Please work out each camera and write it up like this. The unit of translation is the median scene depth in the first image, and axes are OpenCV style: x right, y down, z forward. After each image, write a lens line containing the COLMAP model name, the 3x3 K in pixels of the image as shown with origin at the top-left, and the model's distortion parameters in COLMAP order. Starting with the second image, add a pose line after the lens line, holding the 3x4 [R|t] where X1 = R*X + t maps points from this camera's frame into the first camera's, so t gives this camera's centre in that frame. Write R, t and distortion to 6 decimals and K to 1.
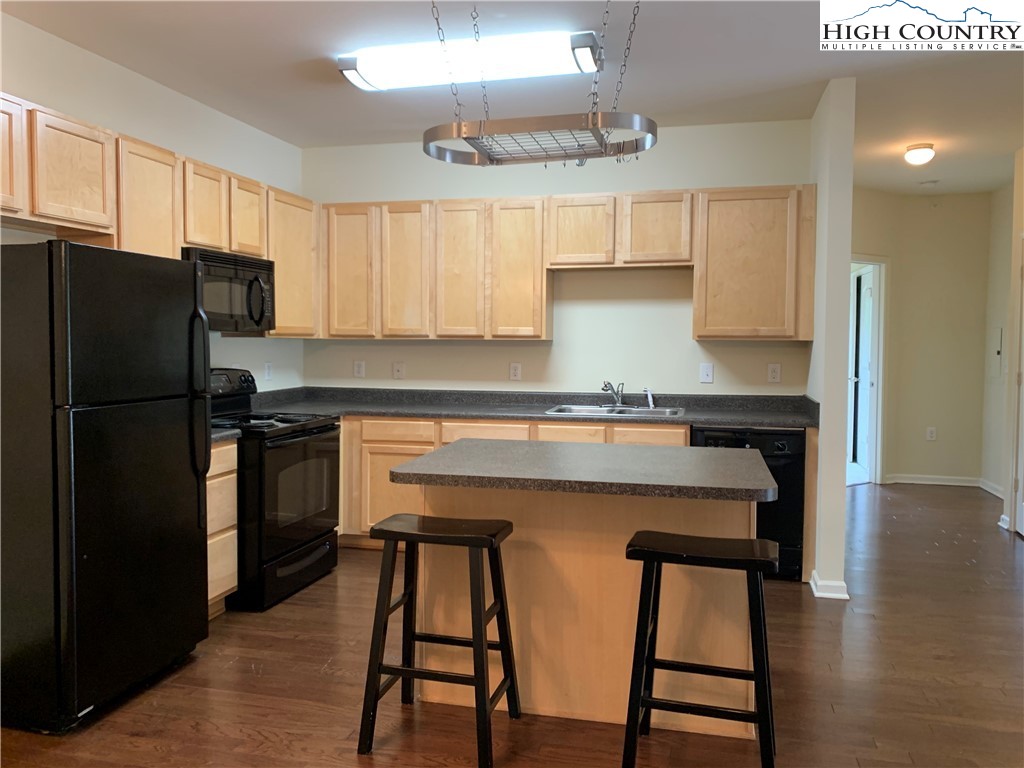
lens RADIAL K [[796.8, 0, 520.2], [0, 796.8, 371.0], [0, 0, 1]] dist [0.041173, -0.041786]
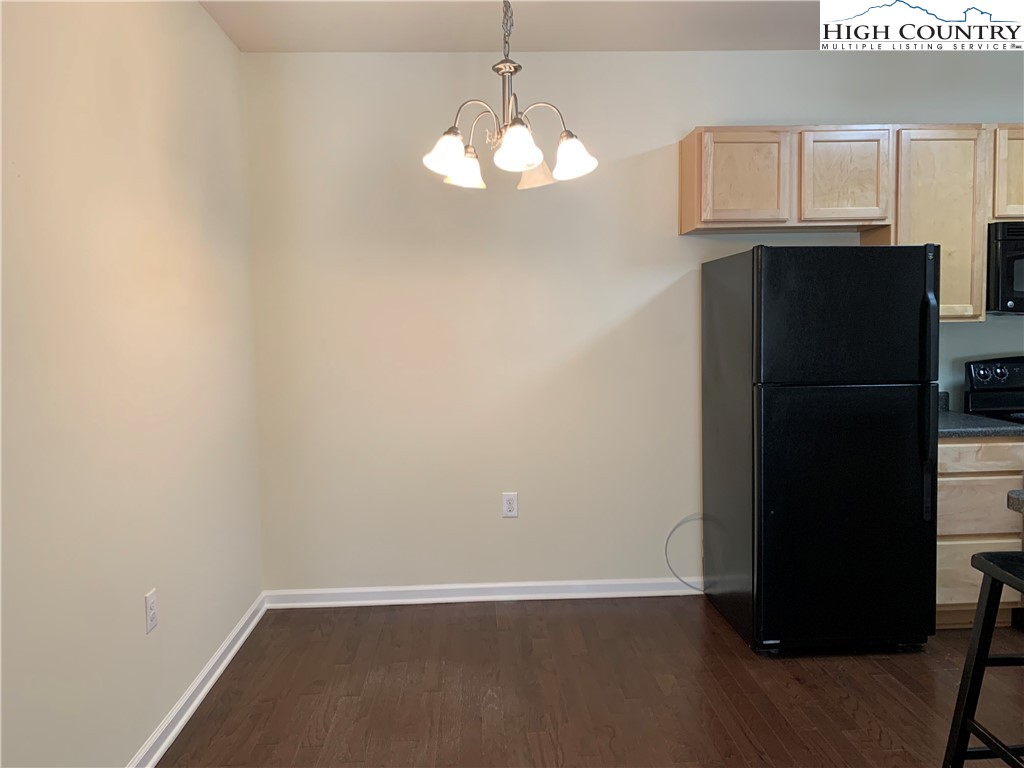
lens RADIAL K [[796.8, 0, 504.2], [0, 796.8, 368.9], [0, 0, 1]] dist [0.041173, -0.041786]
pose [[0.276150, 0.046774, -0.959976, 0.269278], [-0.020172, 0.998877, 0.042867, -0.012476], [0.960903, 0.007527, 0.276784, 0.168608]]
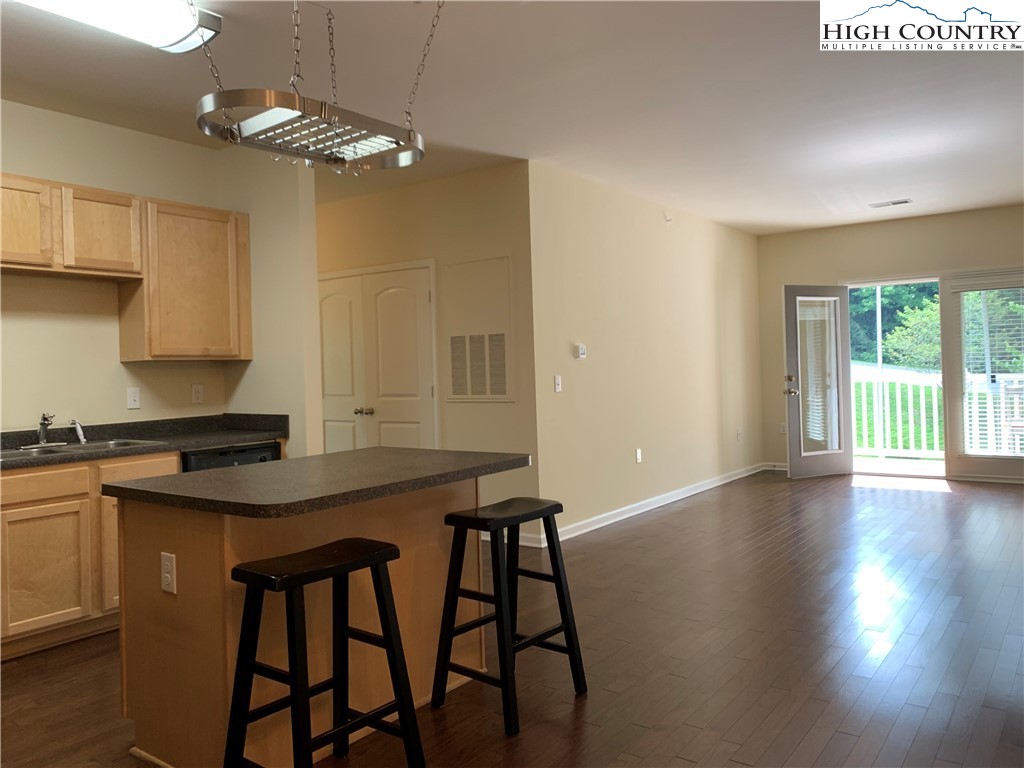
lens RADIAL K [[796.8, 0, 523.1], [0, 796.8, 382.8], [0, 0, 1]] dist [0.041173, -0.041786]
pose [[0.363555, -0.032882, 0.930992, -0.485460], [0.062424, 0.997990, 0.010871, 0.003543], [-0.929479, 0.054164, 0.364877, 0.269595]]
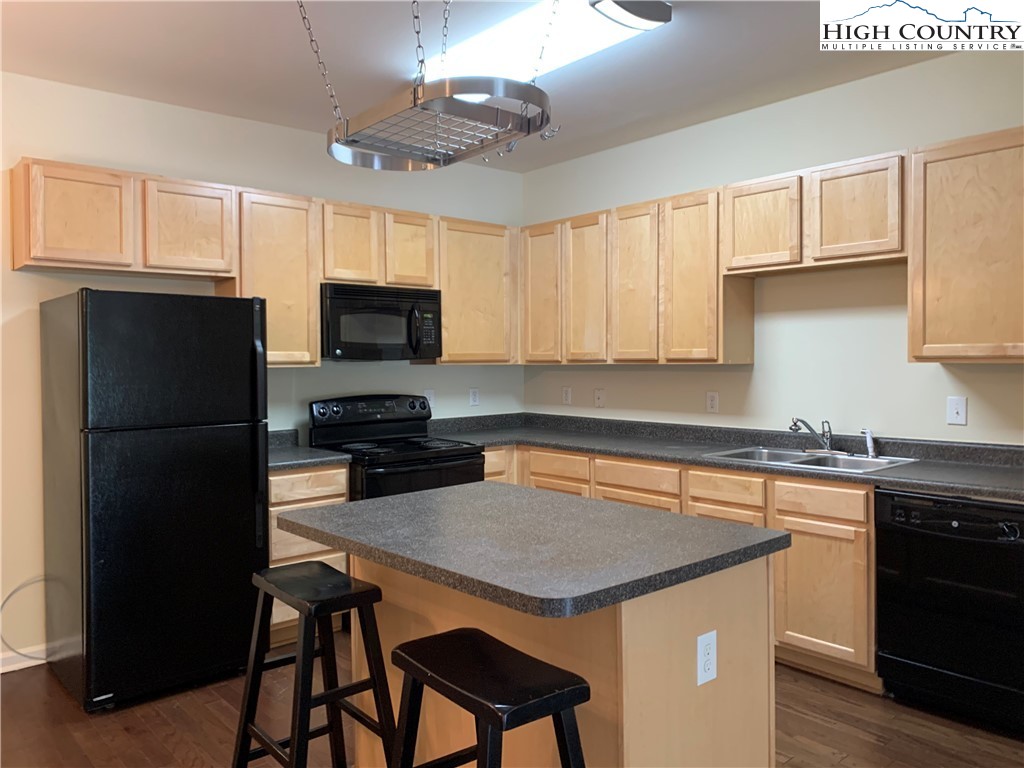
lens RADIAL K [[796.8, 0, 522.1], [0, 796.8, 370.9], [0, 0, 1]] dist [0.041173, -0.041786]
pose [[0.814615, -0.003157, -0.579994, 0.351561], [-0.010766, 0.999731, -0.020564, -0.013826], [0.579902, 0.022996, 0.814361, 0.232726]]
